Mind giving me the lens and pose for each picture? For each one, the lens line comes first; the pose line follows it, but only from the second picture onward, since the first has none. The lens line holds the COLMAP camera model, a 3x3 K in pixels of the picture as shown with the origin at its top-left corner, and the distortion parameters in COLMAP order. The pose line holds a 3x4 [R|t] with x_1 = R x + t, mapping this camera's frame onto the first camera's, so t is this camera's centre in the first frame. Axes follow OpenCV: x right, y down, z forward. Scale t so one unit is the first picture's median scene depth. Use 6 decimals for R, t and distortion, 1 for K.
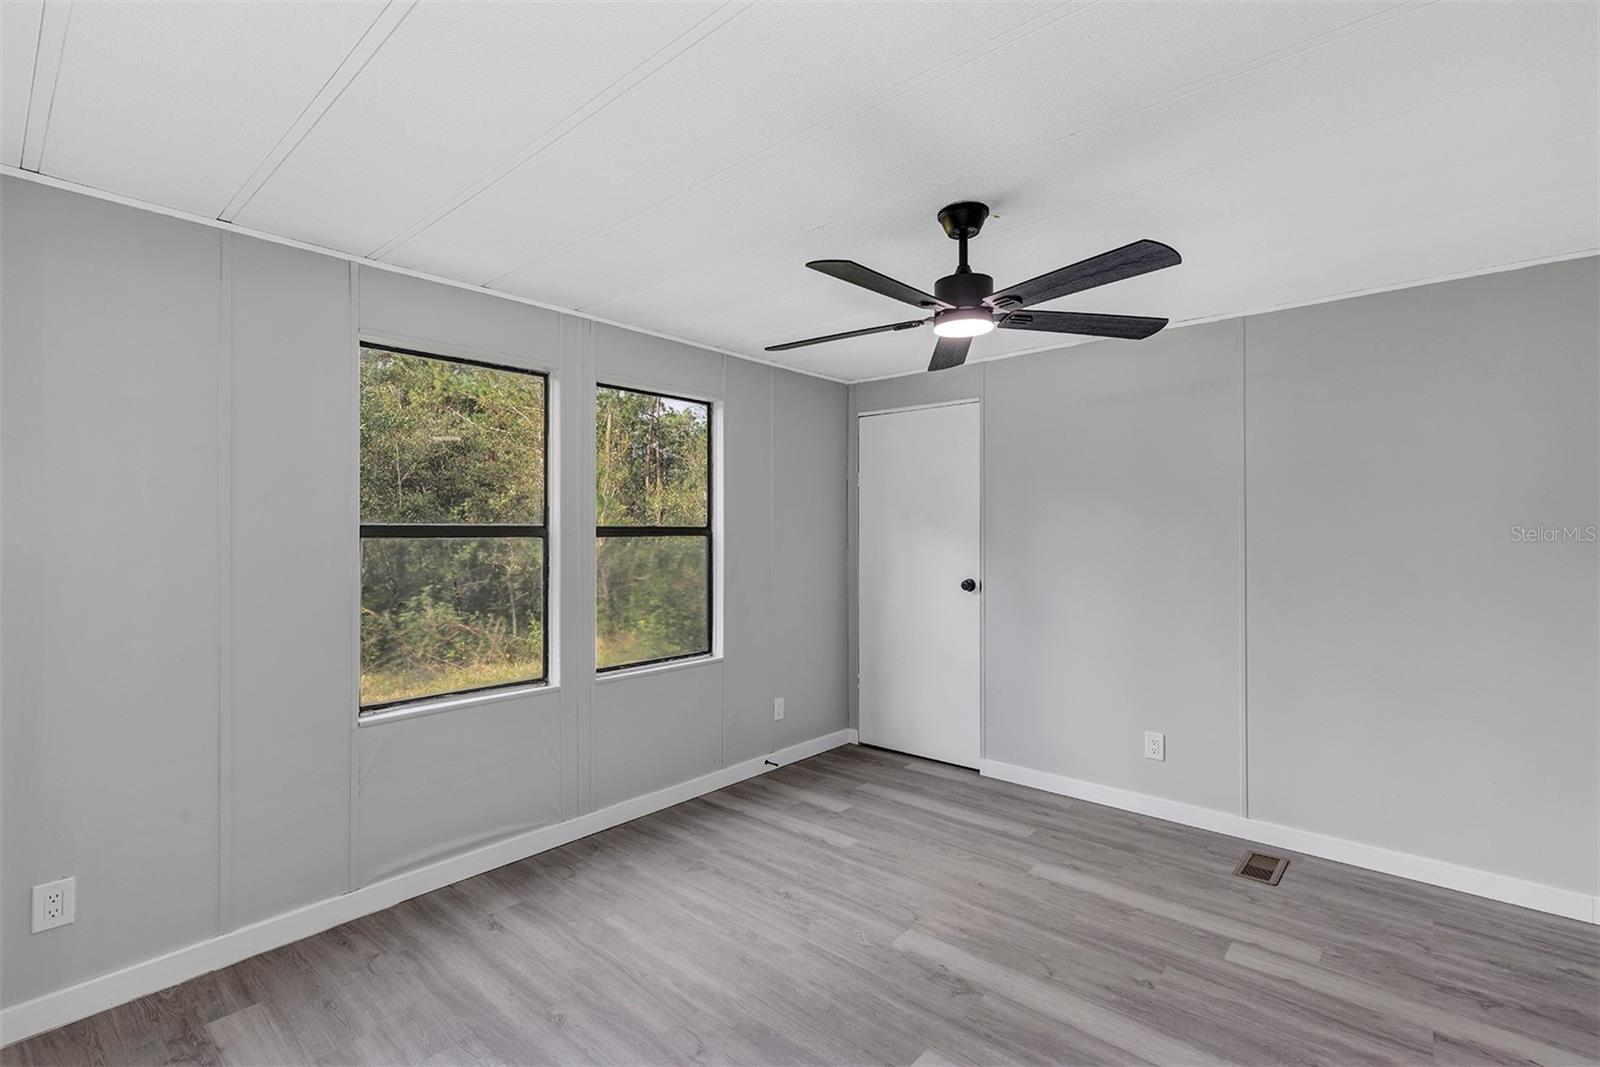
lens RADIAL K [[722.9, 0, 795.3], [0, 722.9, 535.0], [0, 0, 1]] dist [0.007381, 0.000499]
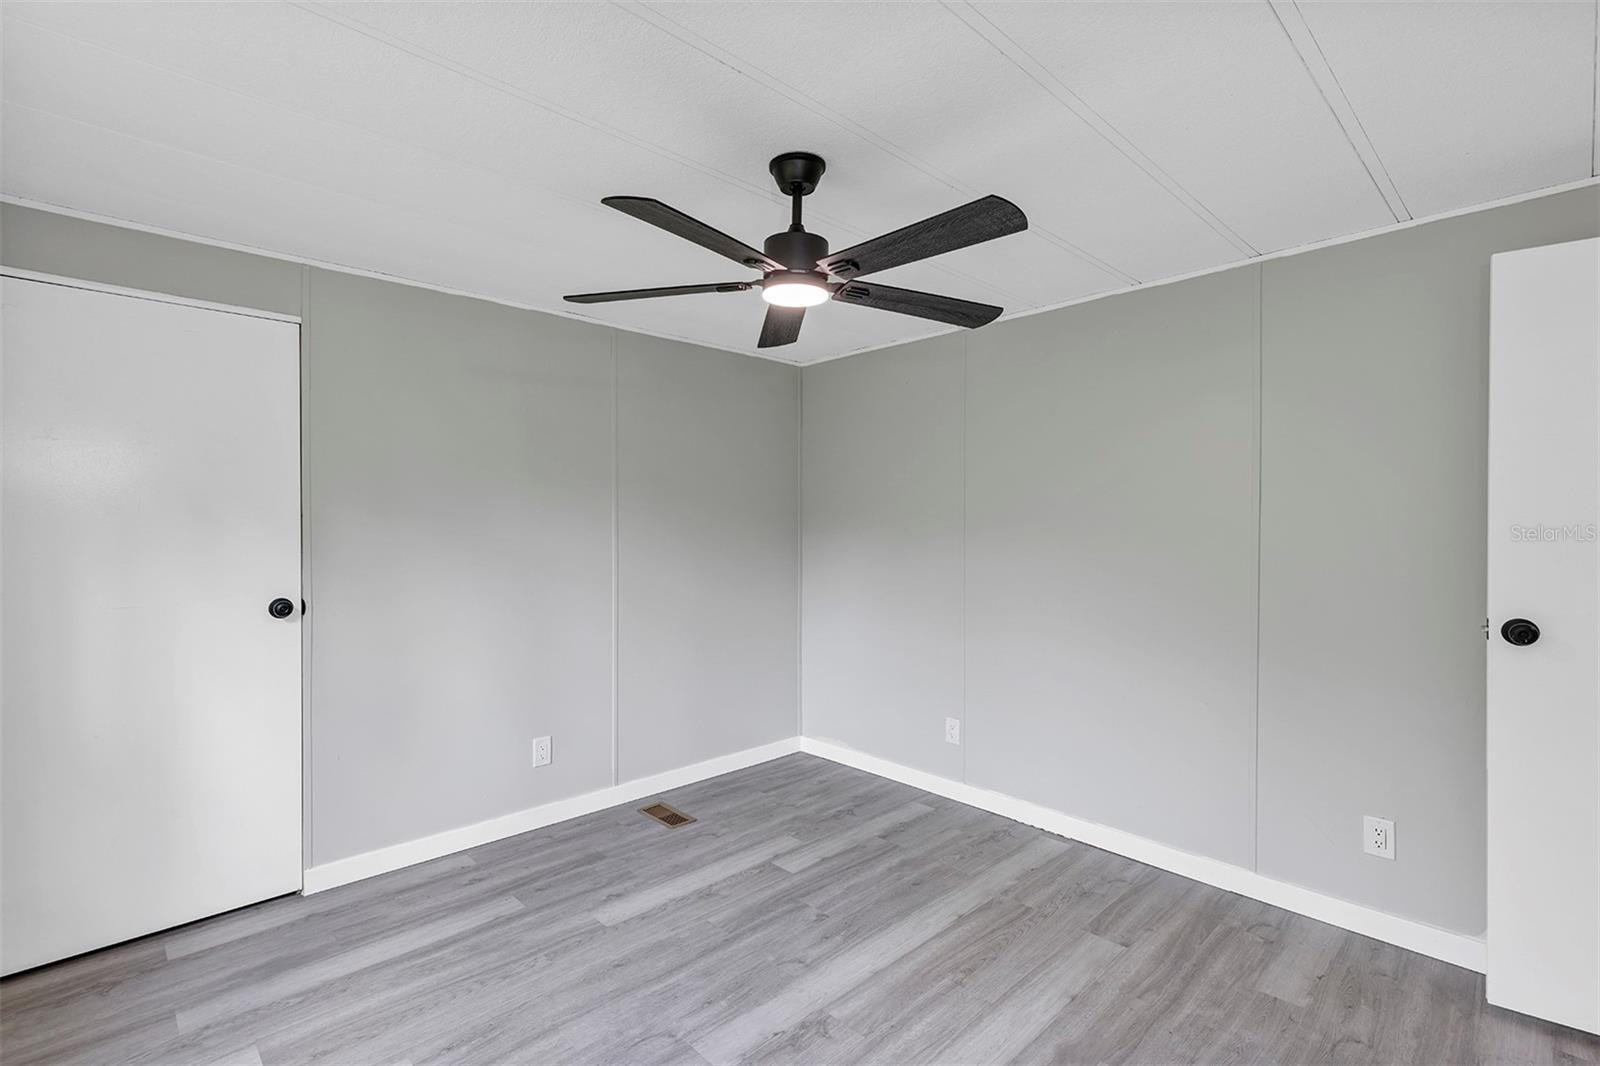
lens RADIAL K [[722.9, 0, 795.3], [0, 722.9, 534.5], [0, 0, 1]] dist [0.007381, 0.000499]
pose [[0.103890, -0.005382, 0.994574, -0.515635], [0.006215, 0.999969, 0.004762, 0.007313], [-0.994569, 0.005687, 0.103920, 0.725479]]
